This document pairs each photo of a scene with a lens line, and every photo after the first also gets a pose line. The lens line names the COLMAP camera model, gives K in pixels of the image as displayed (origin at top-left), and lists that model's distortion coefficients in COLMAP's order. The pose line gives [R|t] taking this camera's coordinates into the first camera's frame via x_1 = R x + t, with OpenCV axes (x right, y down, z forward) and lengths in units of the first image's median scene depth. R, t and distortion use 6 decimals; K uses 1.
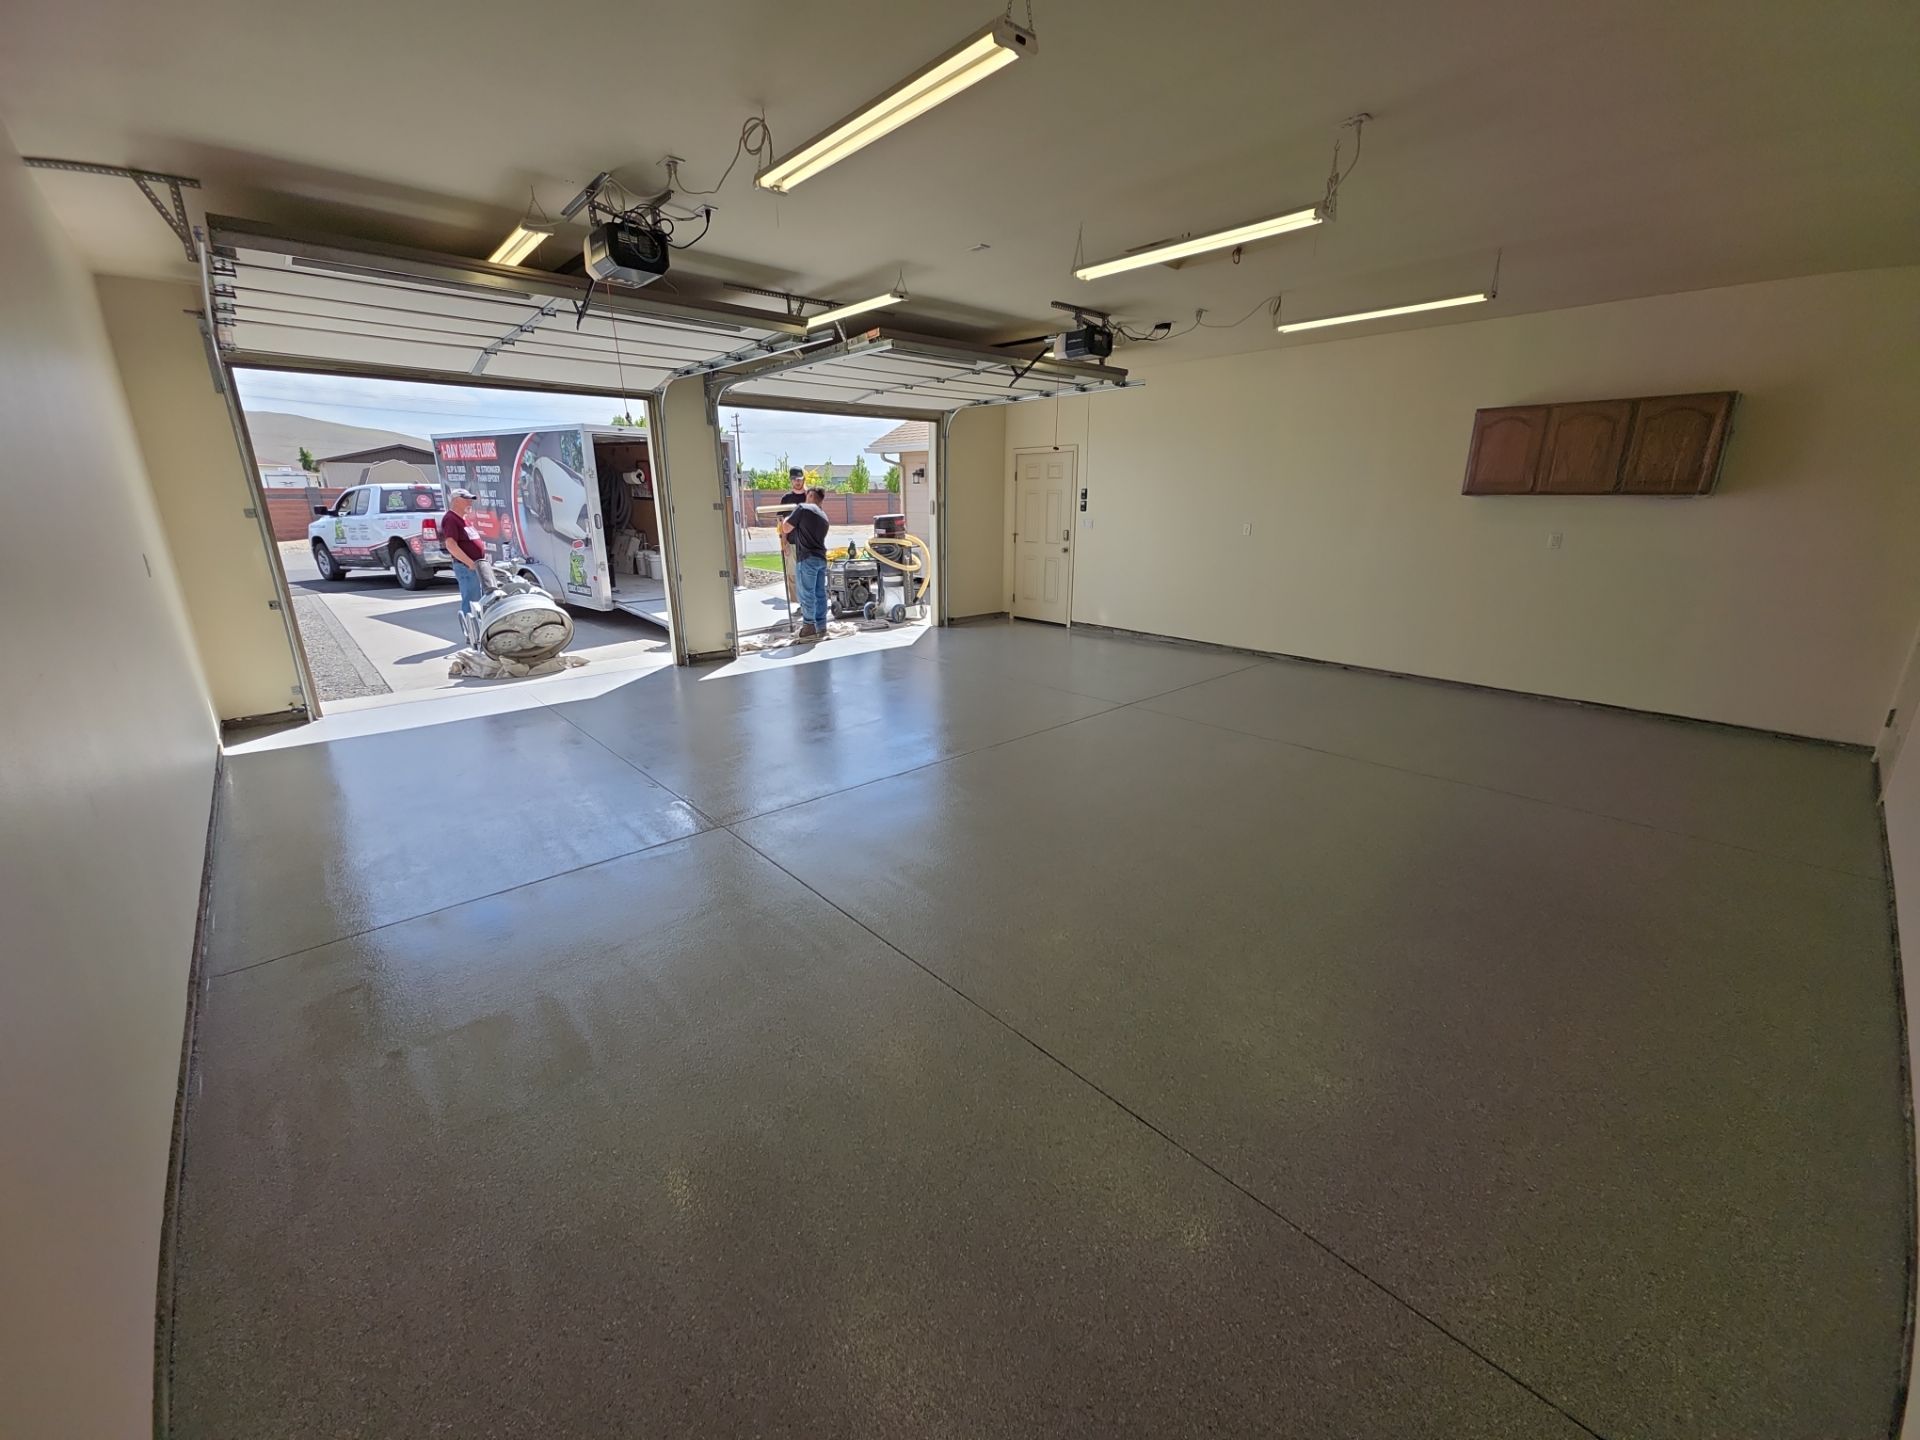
lens RADIAL K [[760.3, 0, 960.0], [0, 760.3, 720.0], [0, 0, 1]] dist [0.011554, -0.004175]
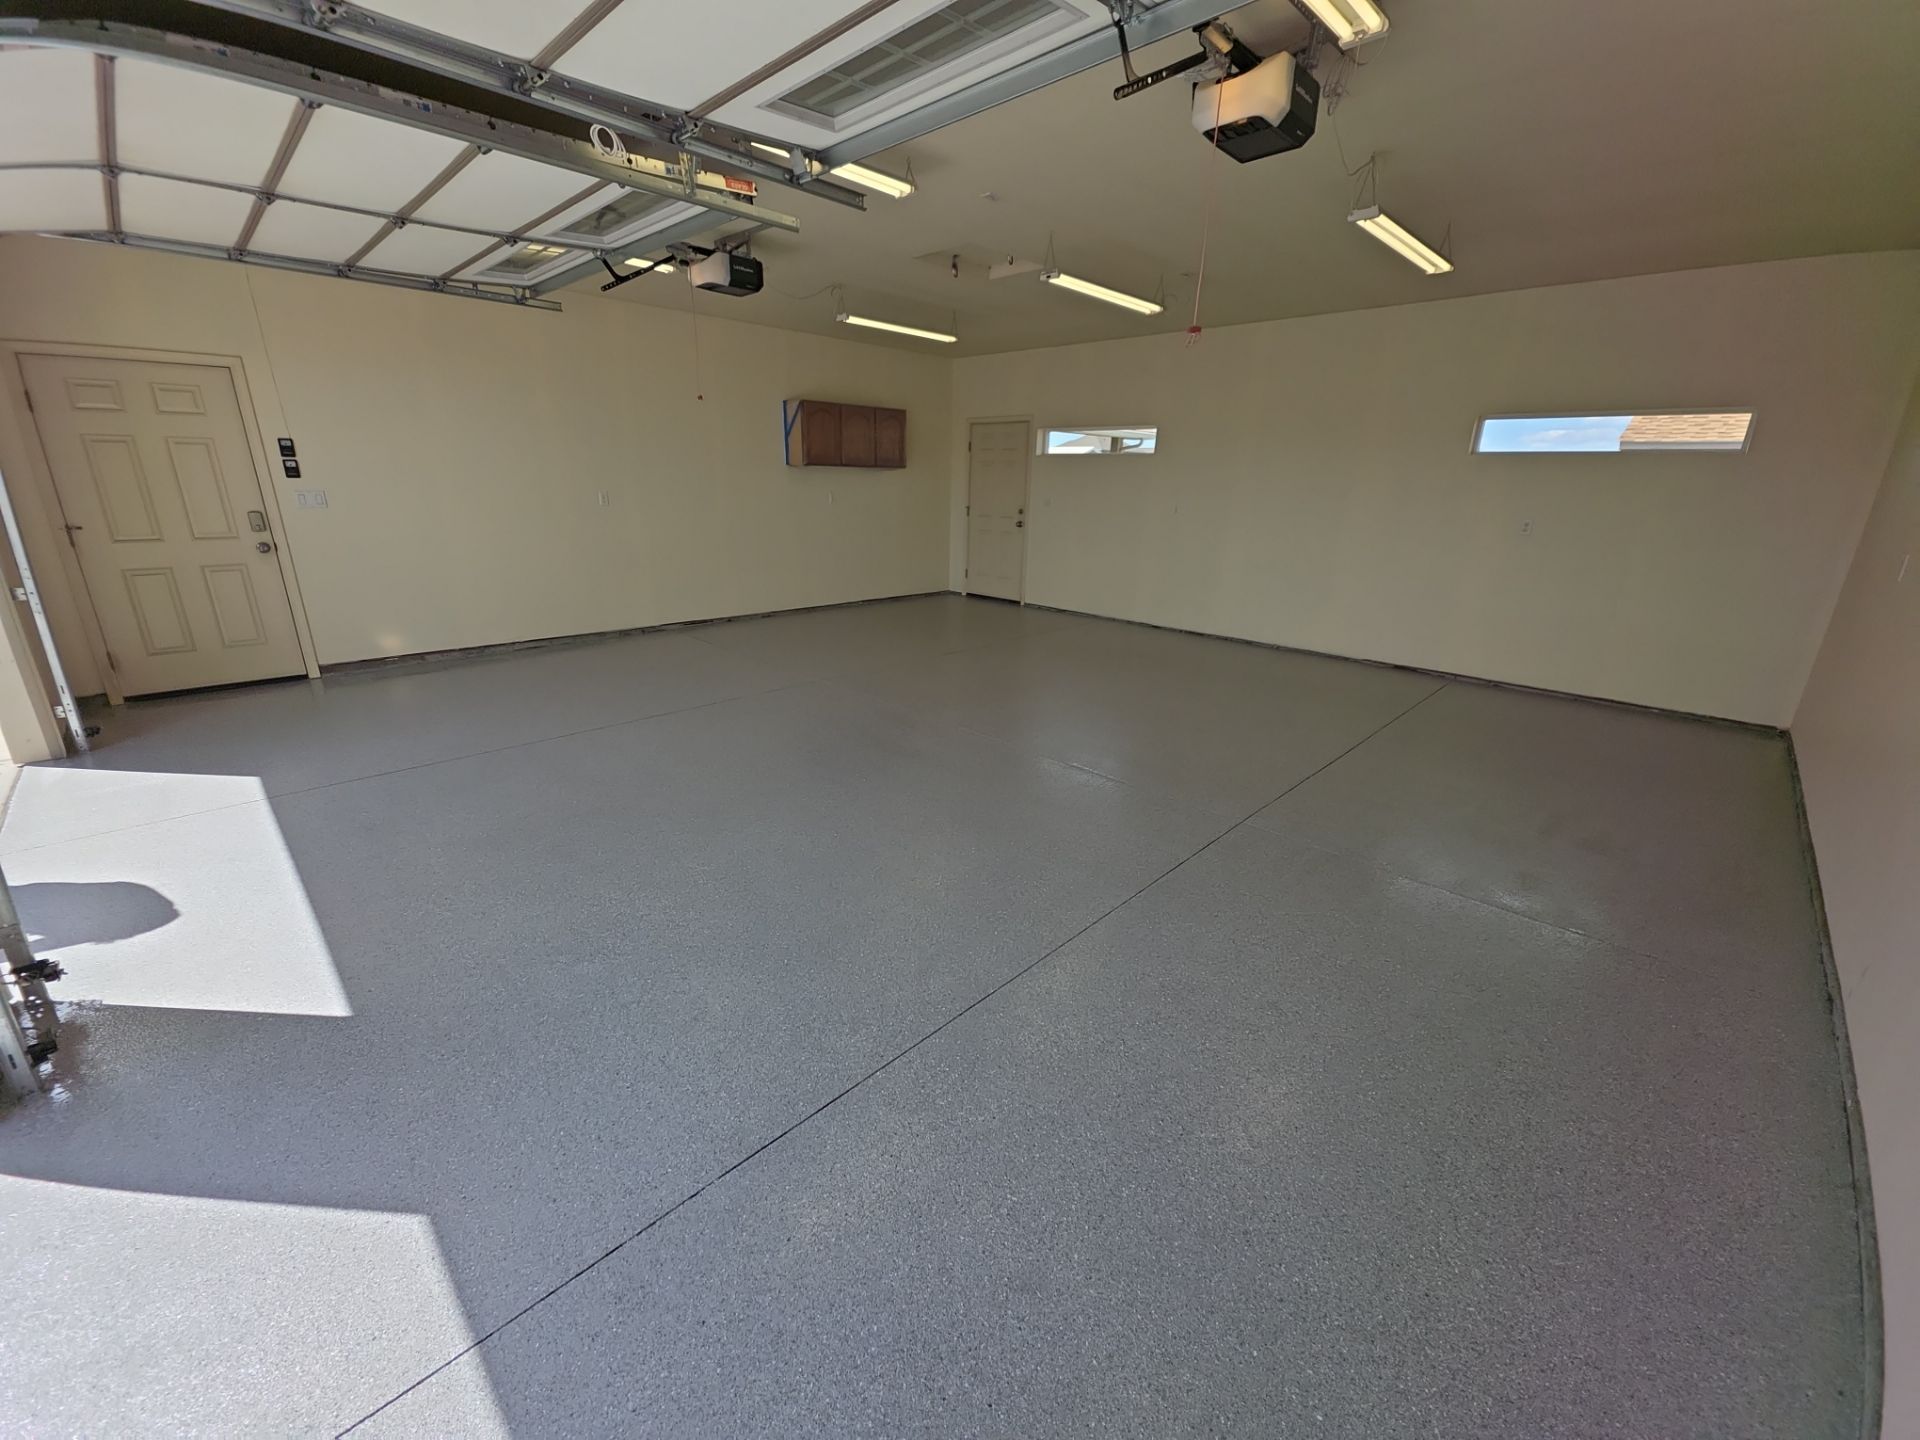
lens RADIAL K [[751.6, 0, 960.0], [0, 751.6, 720.0], [0, 0, 1]] dist [0.023272, -0.013217]
pose [[-0.062470, -0.309928, 0.948705, -0.482858], [0.262903, 0.911880, 0.315210, -0.153701], [-0.962798, 0.269109, 0.024516, 0.541796]]
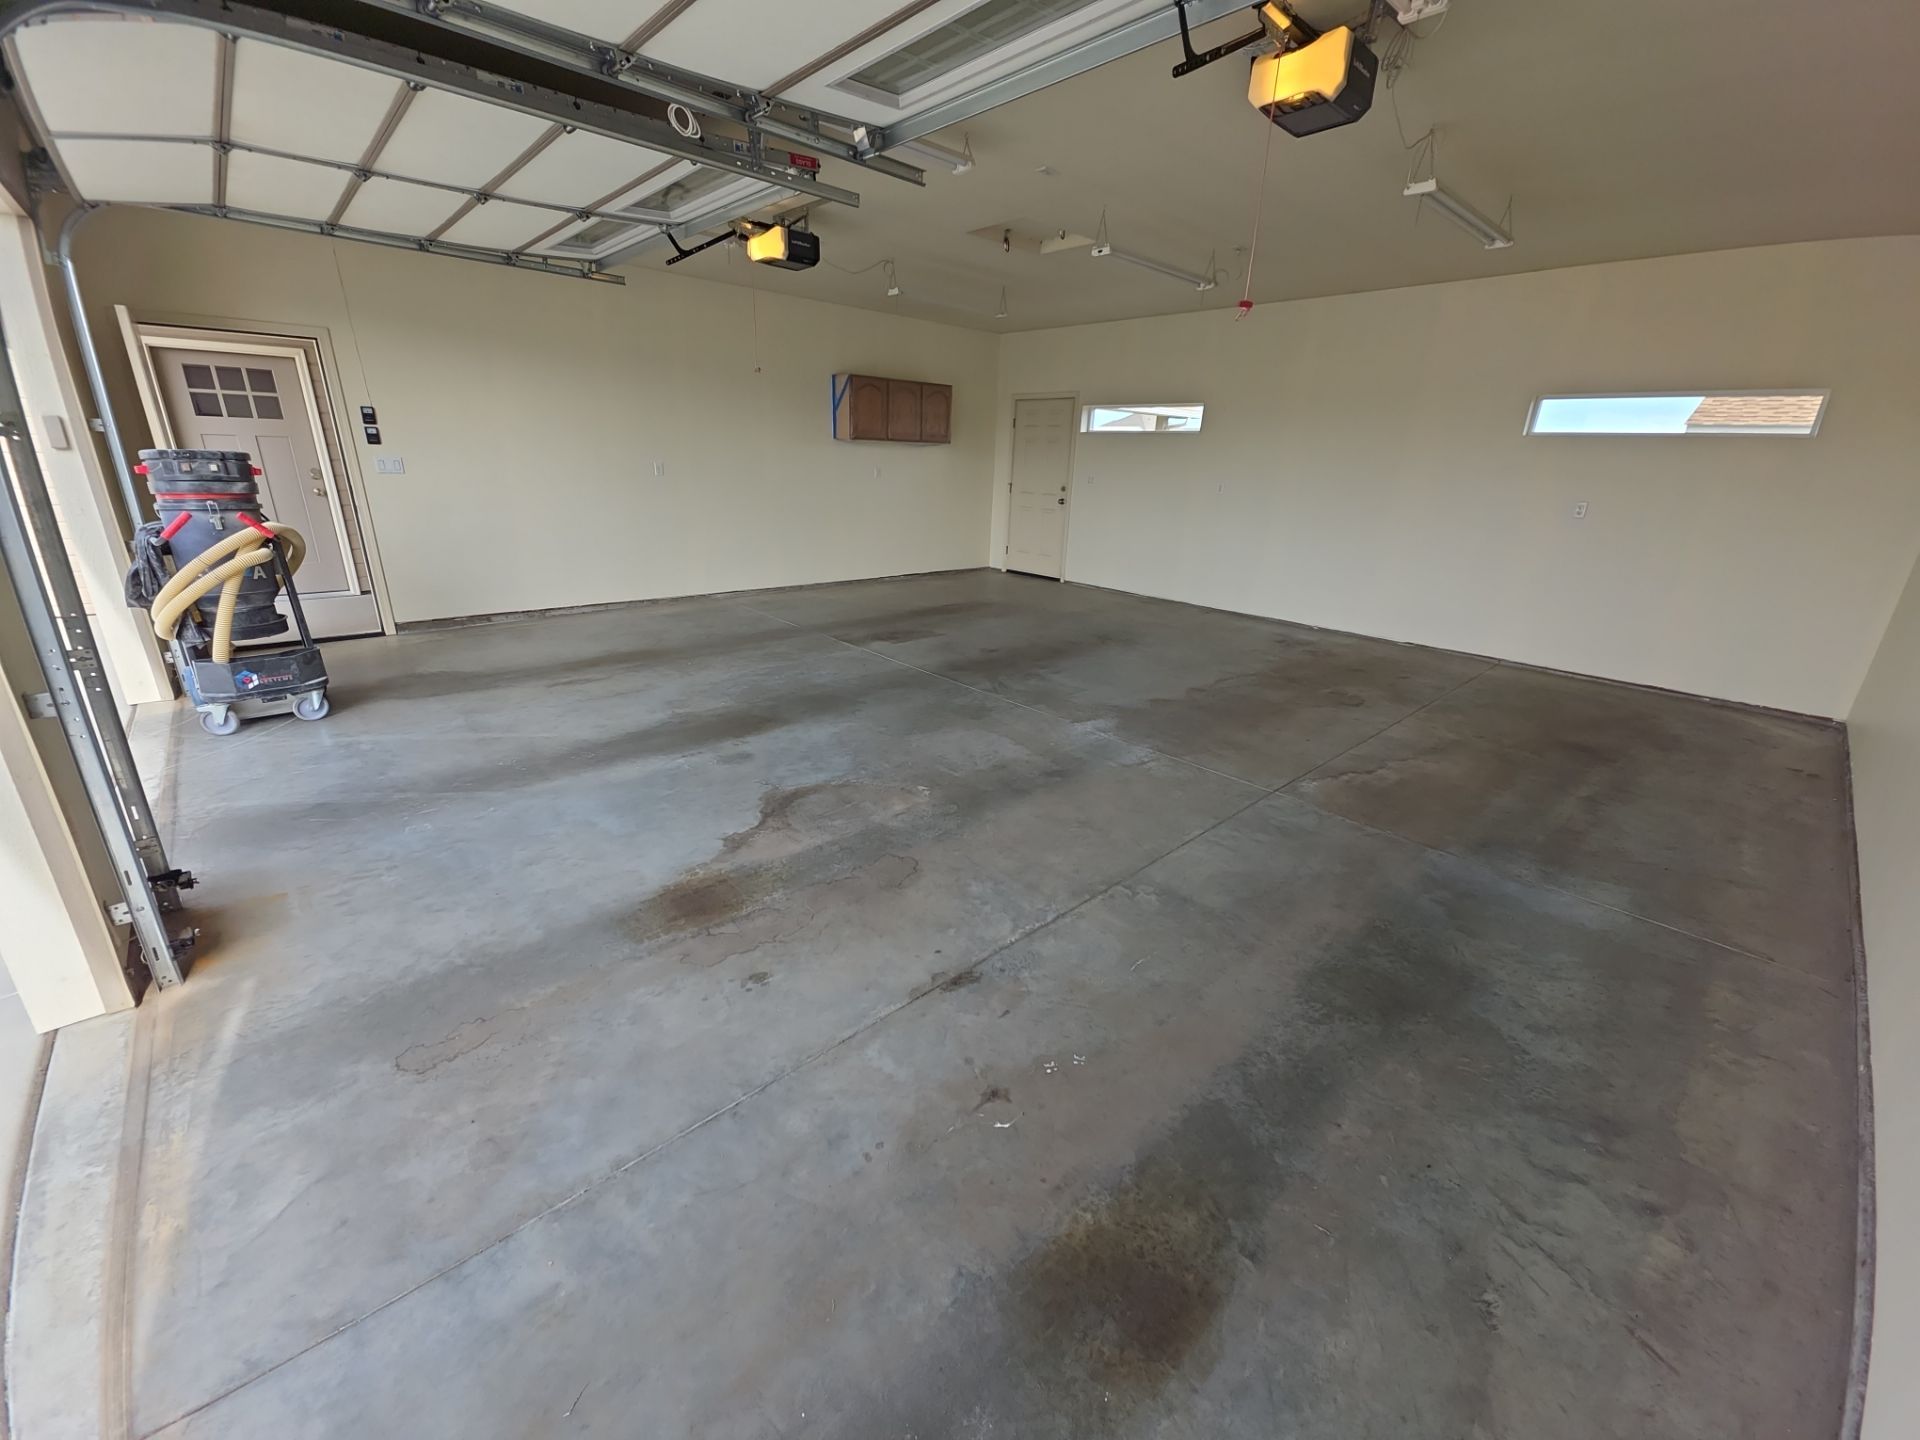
lens RADIAL K [[751.6, 0, 960.0], [0, 751.6, 720.0], [0, 0, 1]] dist [0.023272, -0.013217]
pose [[-0.011646, -0.334271, 0.942405, -0.500828], [0.252293, 0.910994, 0.326248, -0.151168], [-0.967581, 0.241562, 0.073724, 0.547732]]
